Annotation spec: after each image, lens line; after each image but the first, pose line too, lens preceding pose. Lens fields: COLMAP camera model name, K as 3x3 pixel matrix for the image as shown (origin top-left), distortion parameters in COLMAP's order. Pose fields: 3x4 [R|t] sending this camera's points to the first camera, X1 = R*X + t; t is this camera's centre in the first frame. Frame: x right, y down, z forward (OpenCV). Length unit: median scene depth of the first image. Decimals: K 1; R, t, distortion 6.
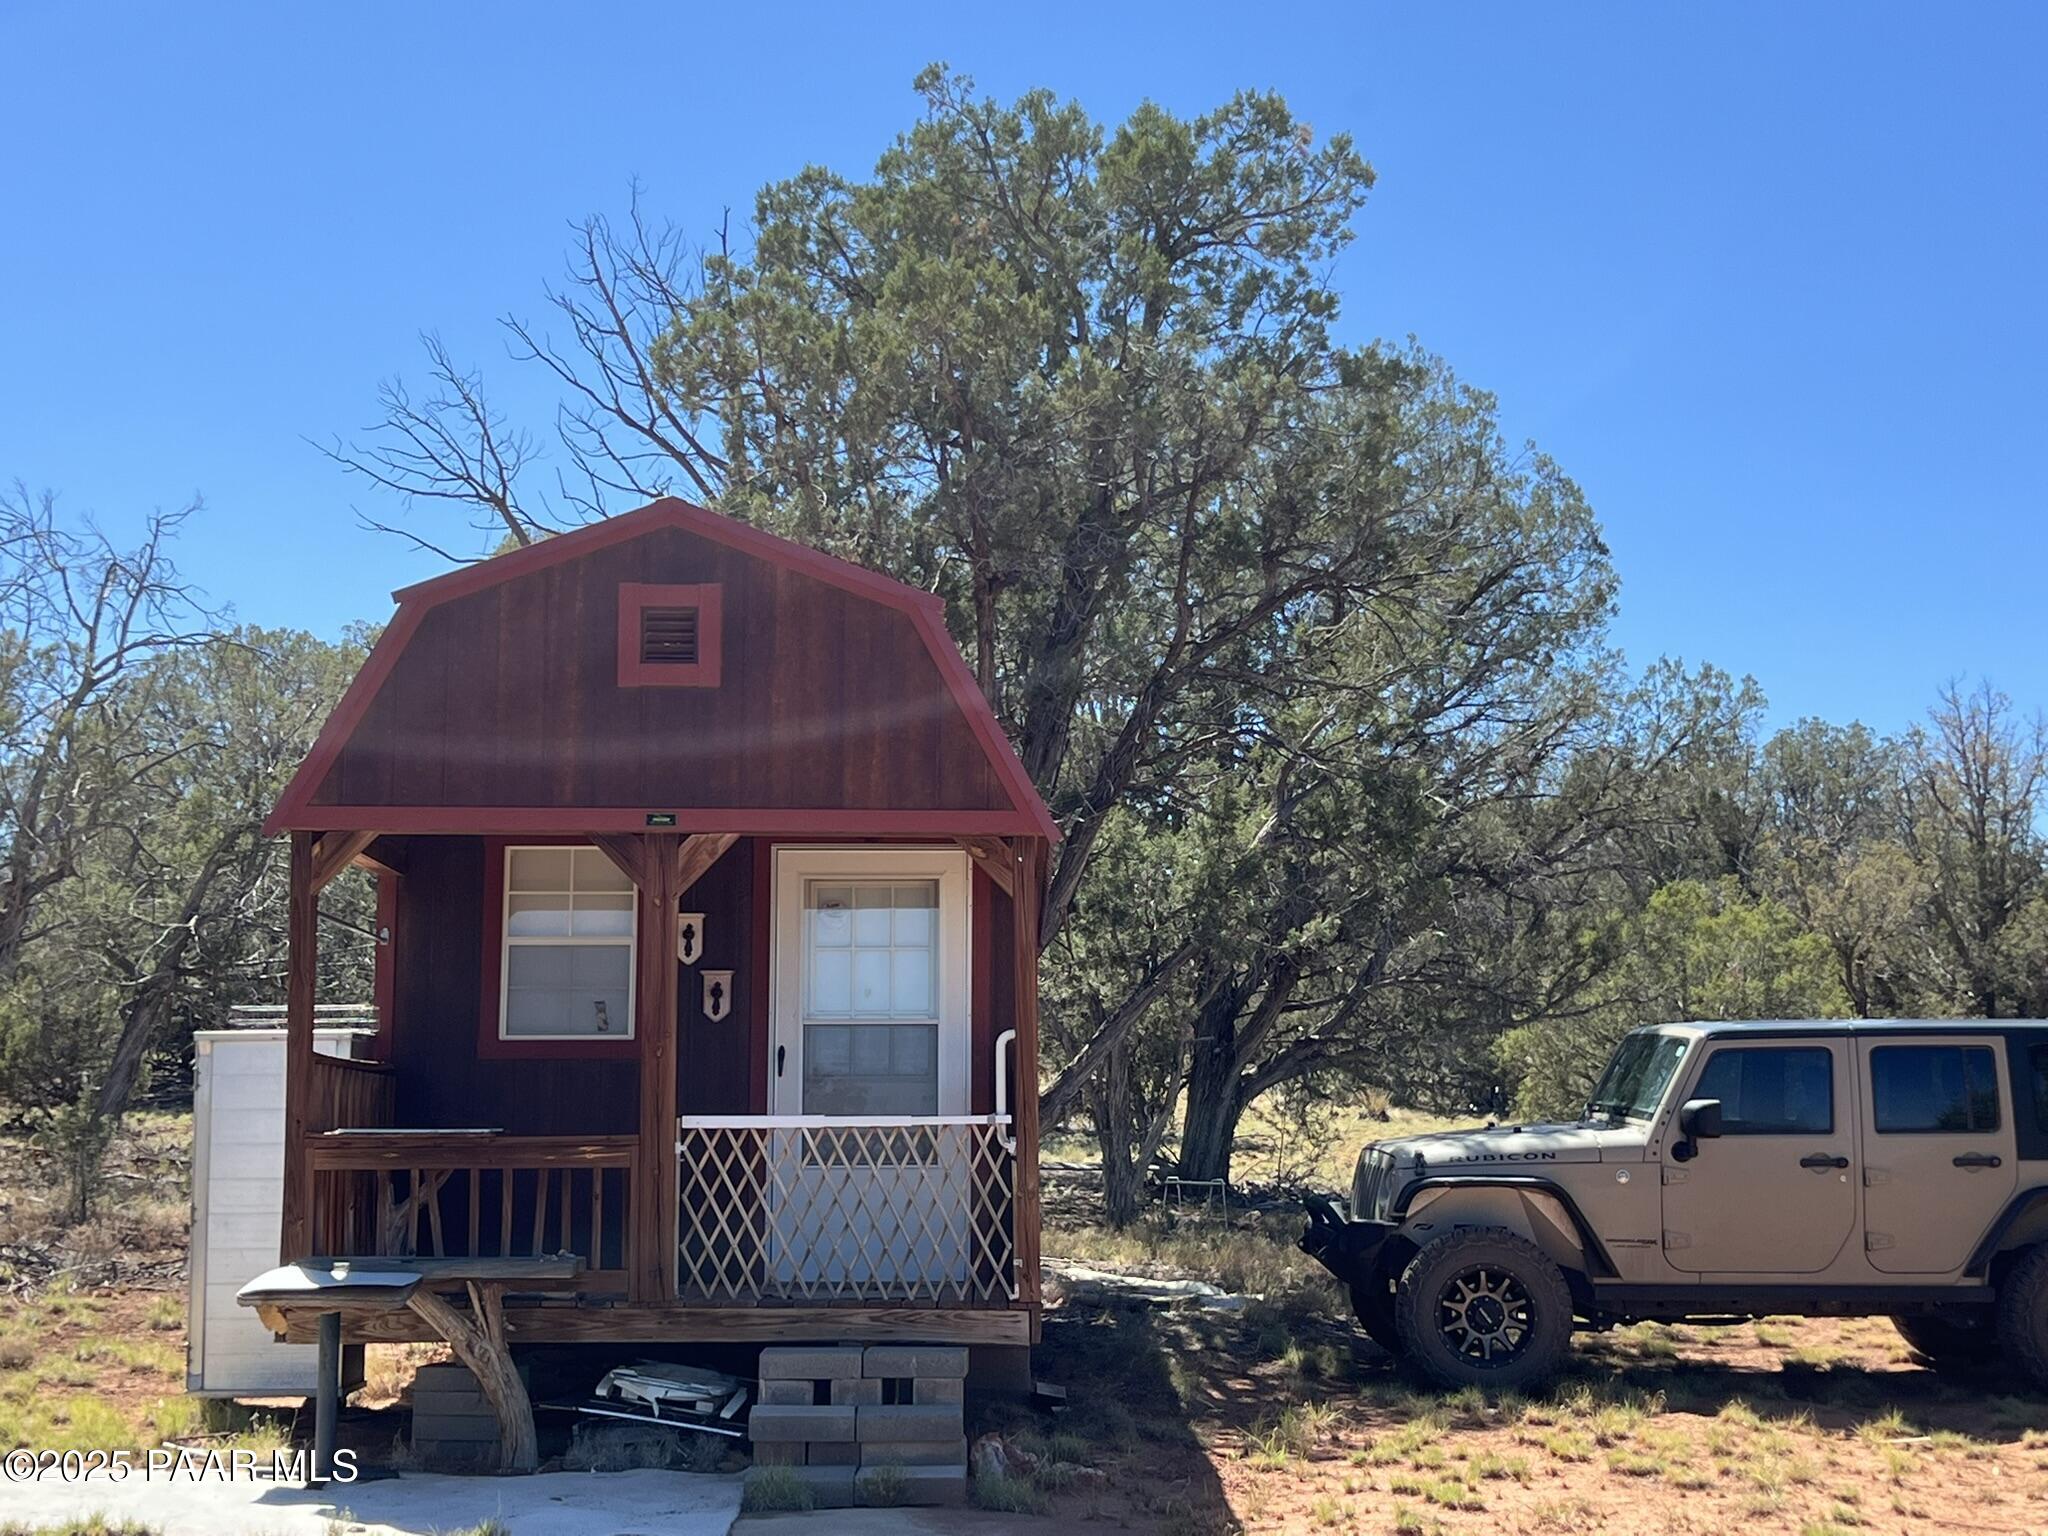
lens RADIAL K [[3000.2, 0, 1024.0], [0, 3000.2, 768.0], [0, 0, 1]] dist [0.139047, -0.120272]
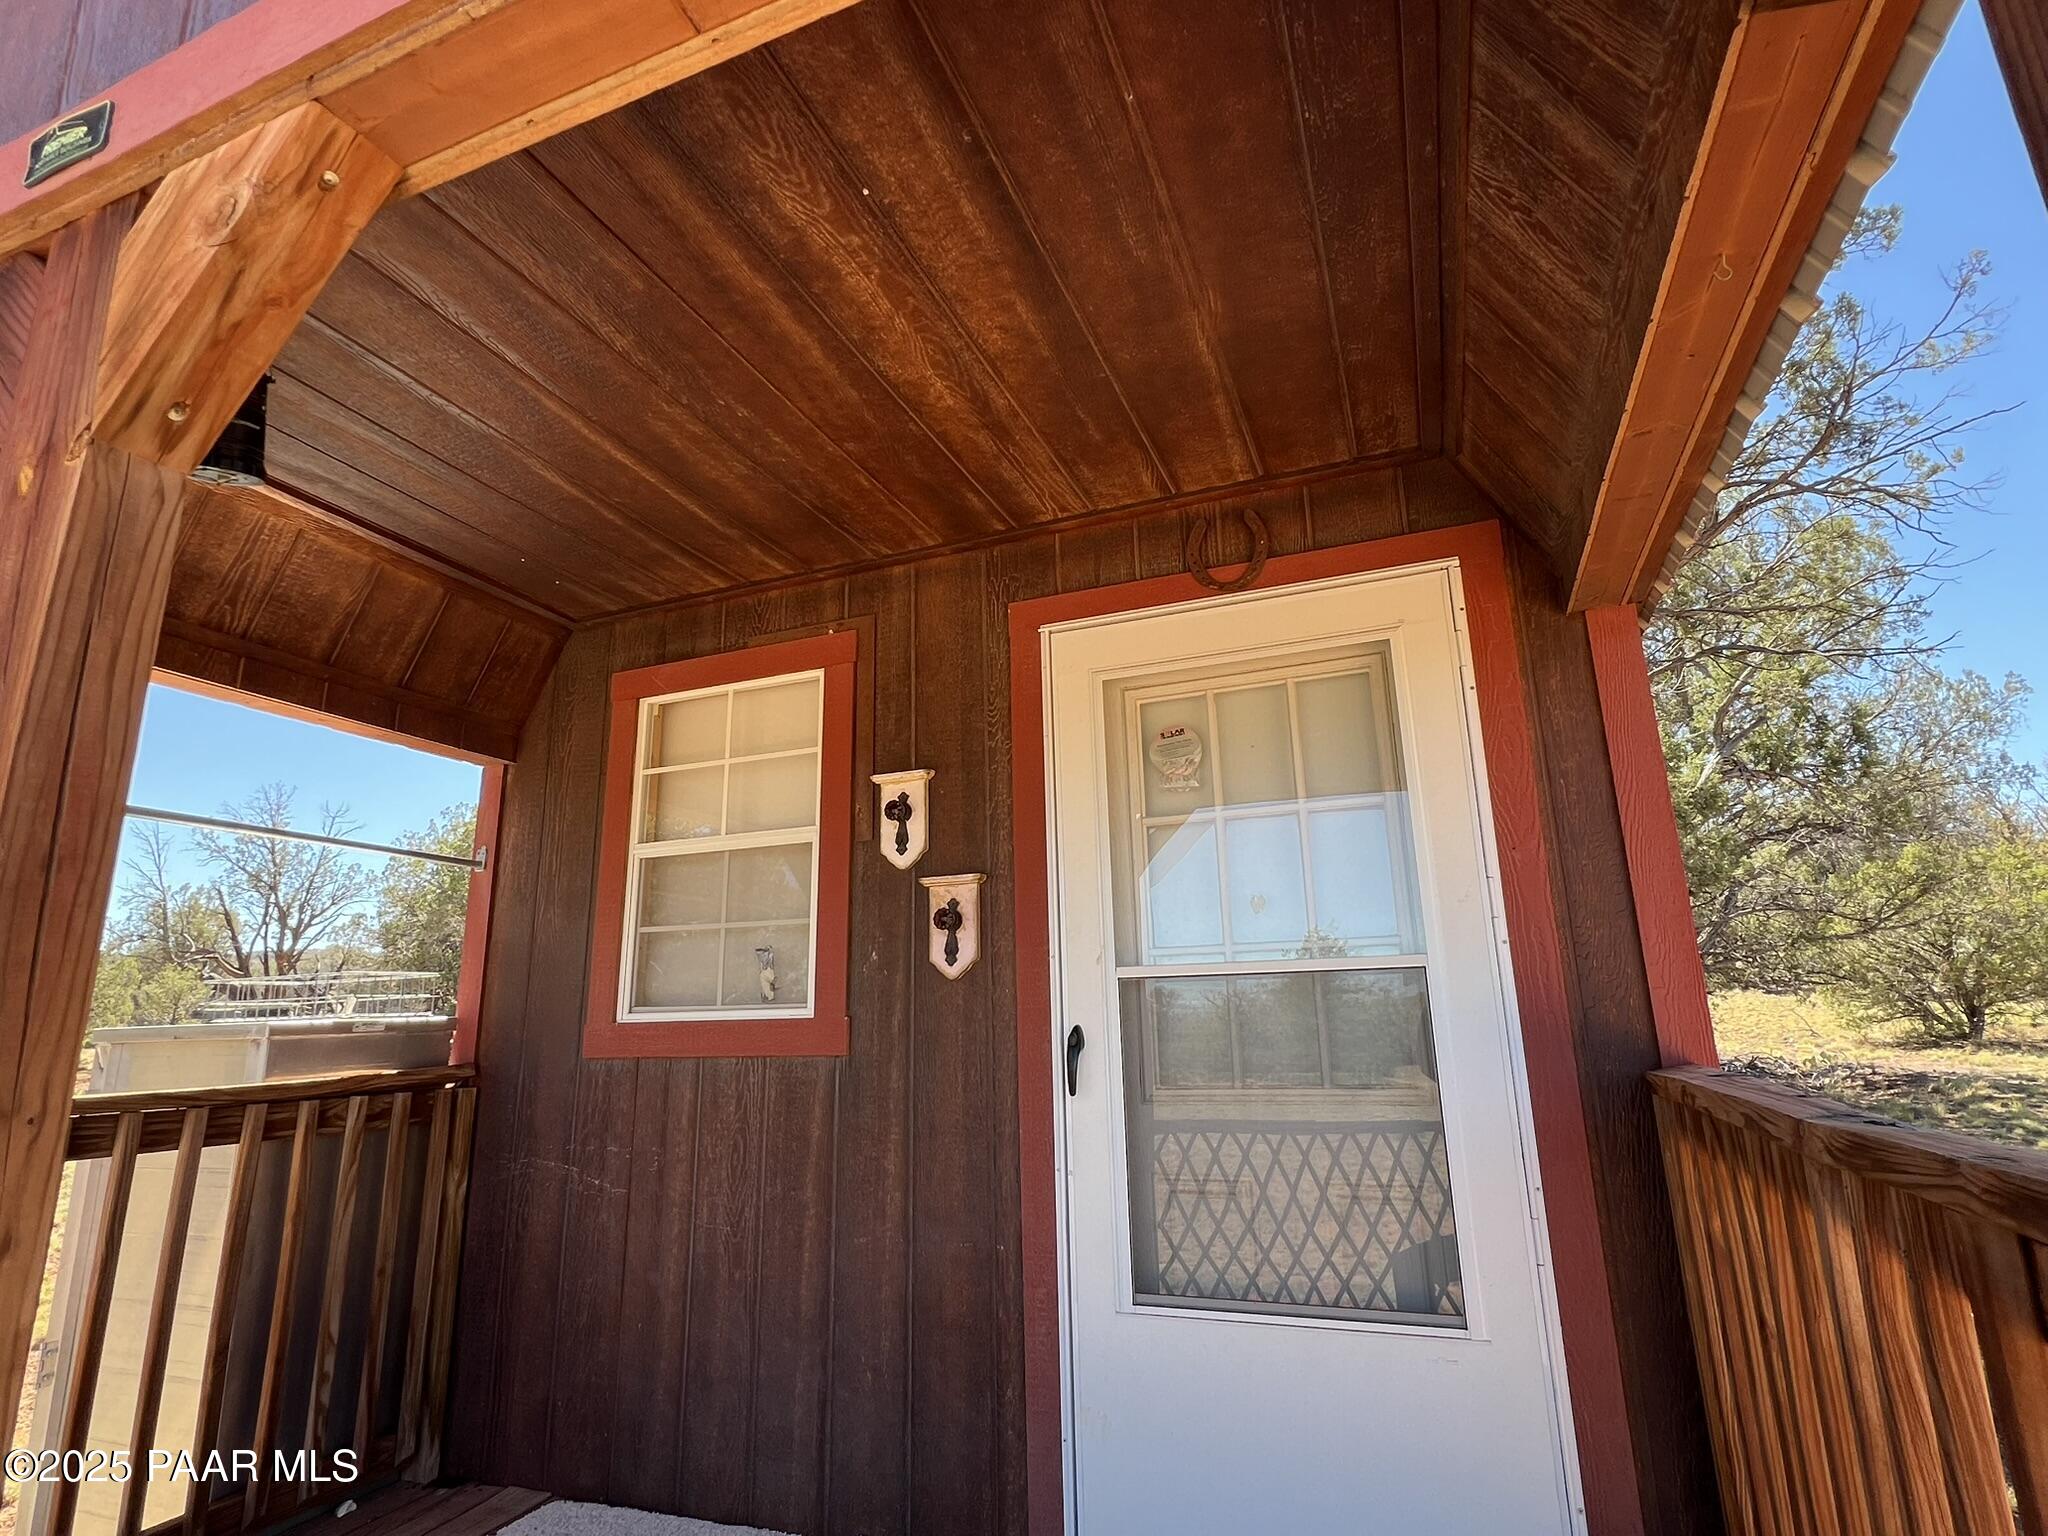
lens RADIAL K [[1035.9, 0, 1024.0], [0, 1035.9, 768.0], [0, 0, 1]] dist [-0.004735, -0.001046]
pose [[0.925479, -0.110842, -0.362218, -0.025301], [0.073894, 0.990688, -0.114357, 0.070367], [0.371520, 0.079069, 0.925052, 0.842932]]
